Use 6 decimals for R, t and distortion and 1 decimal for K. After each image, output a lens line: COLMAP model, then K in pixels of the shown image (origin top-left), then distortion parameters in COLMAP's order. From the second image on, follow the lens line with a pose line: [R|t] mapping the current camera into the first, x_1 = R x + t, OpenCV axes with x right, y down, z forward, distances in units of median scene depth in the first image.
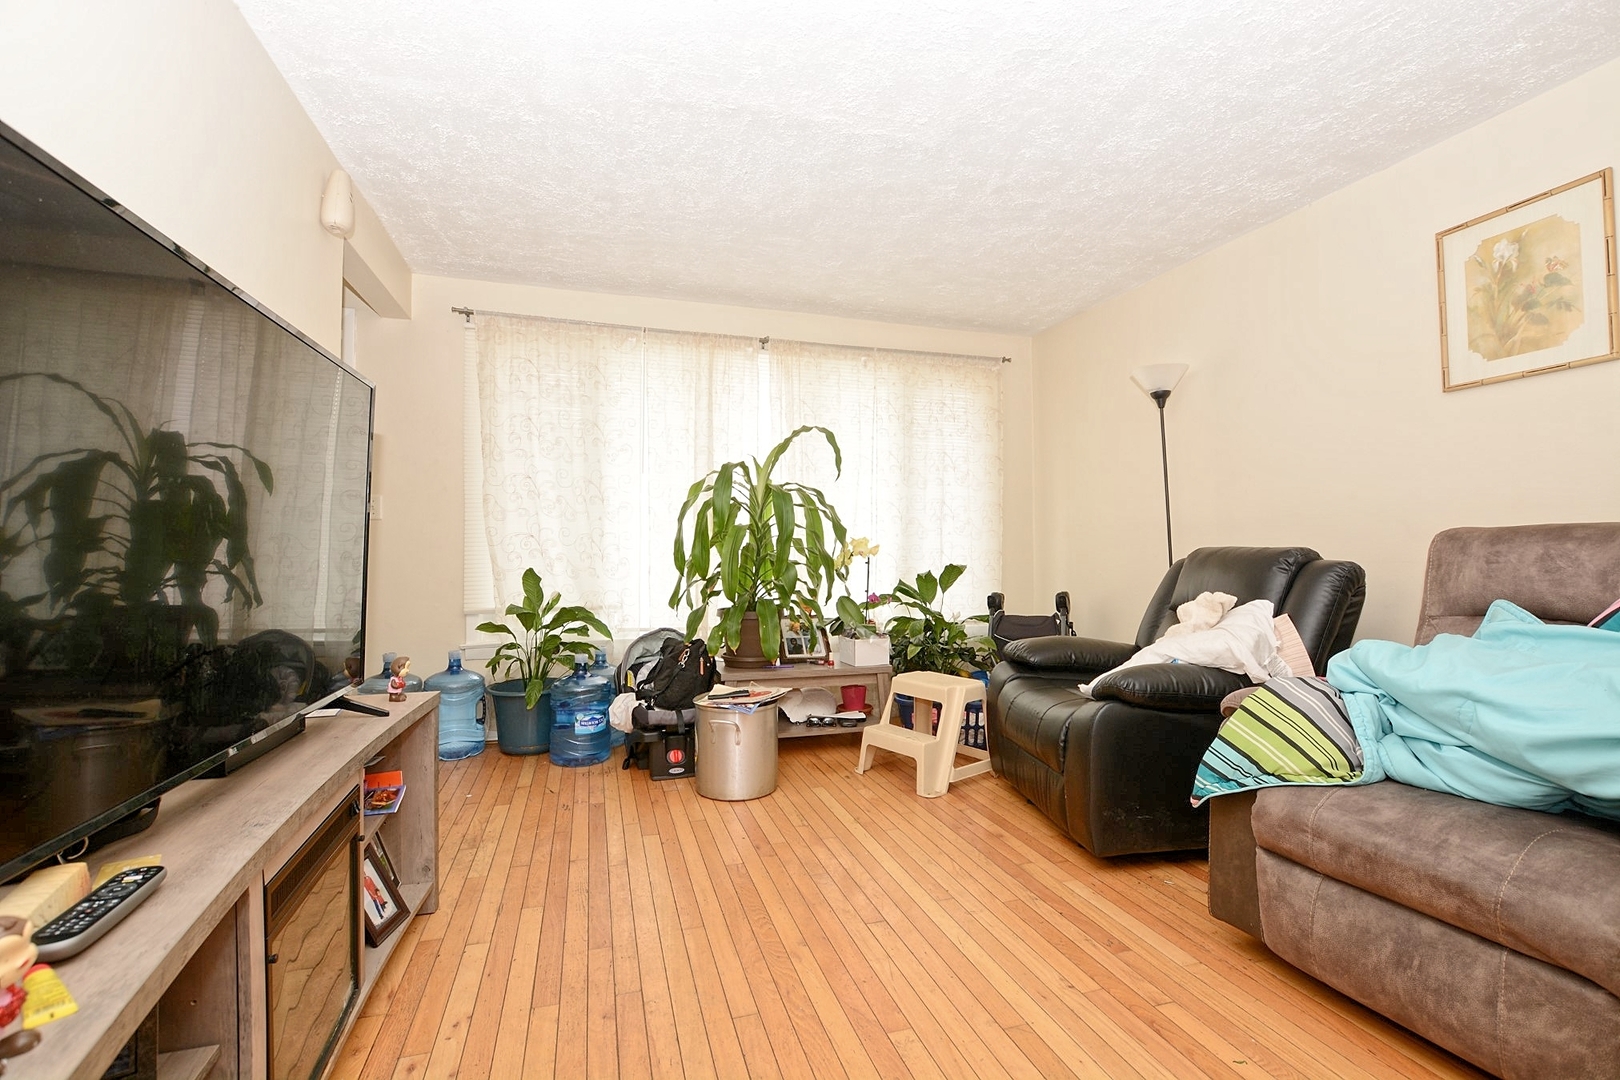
lens RADIAL K [[709.0, 0, 817.3], [0, 709.0, 546.9], [0, 0, 1]] dist [-0.021368, 0.000316]
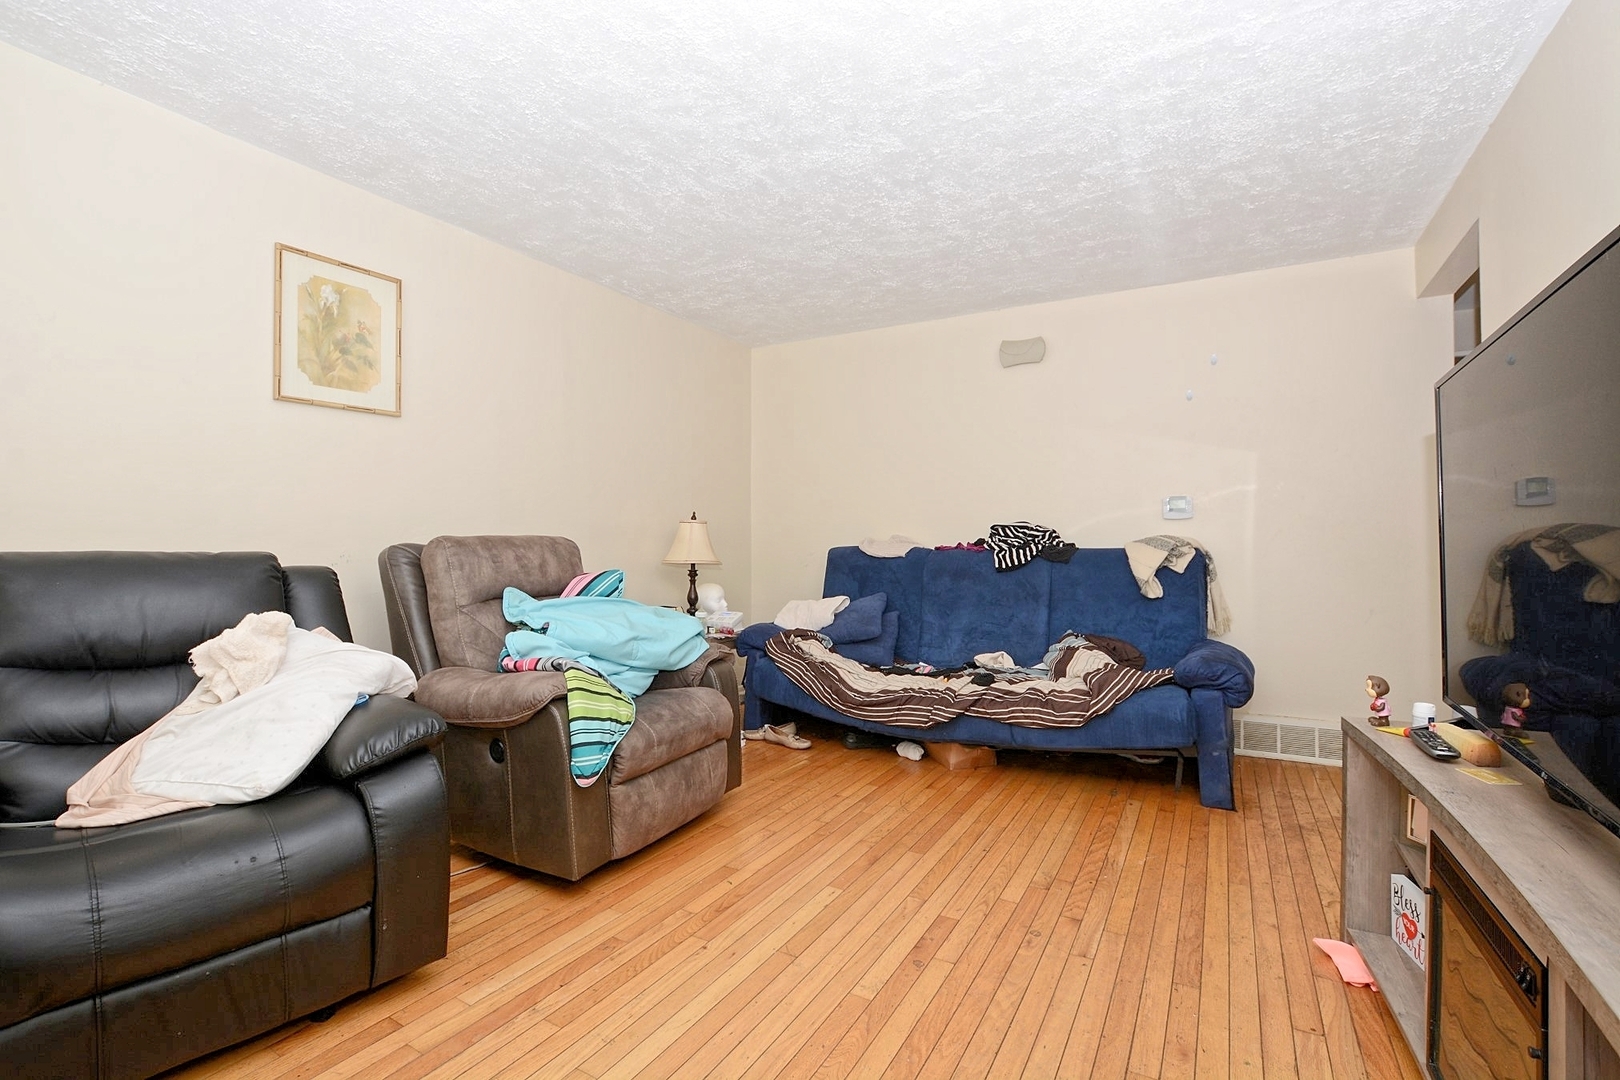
lens RADIAL K [[709.0, 0, 817.3], [0, 709.0, 546.9], [0, 0, 1]] dist [-0.021368, 0.000316]
pose [[-0.671784, -0.004139, 0.740736, -0.449155], [-0.005224, 0.999986, 0.000850, -0.011249], [-0.740729, -0.003299, -0.671796, 1.236732]]
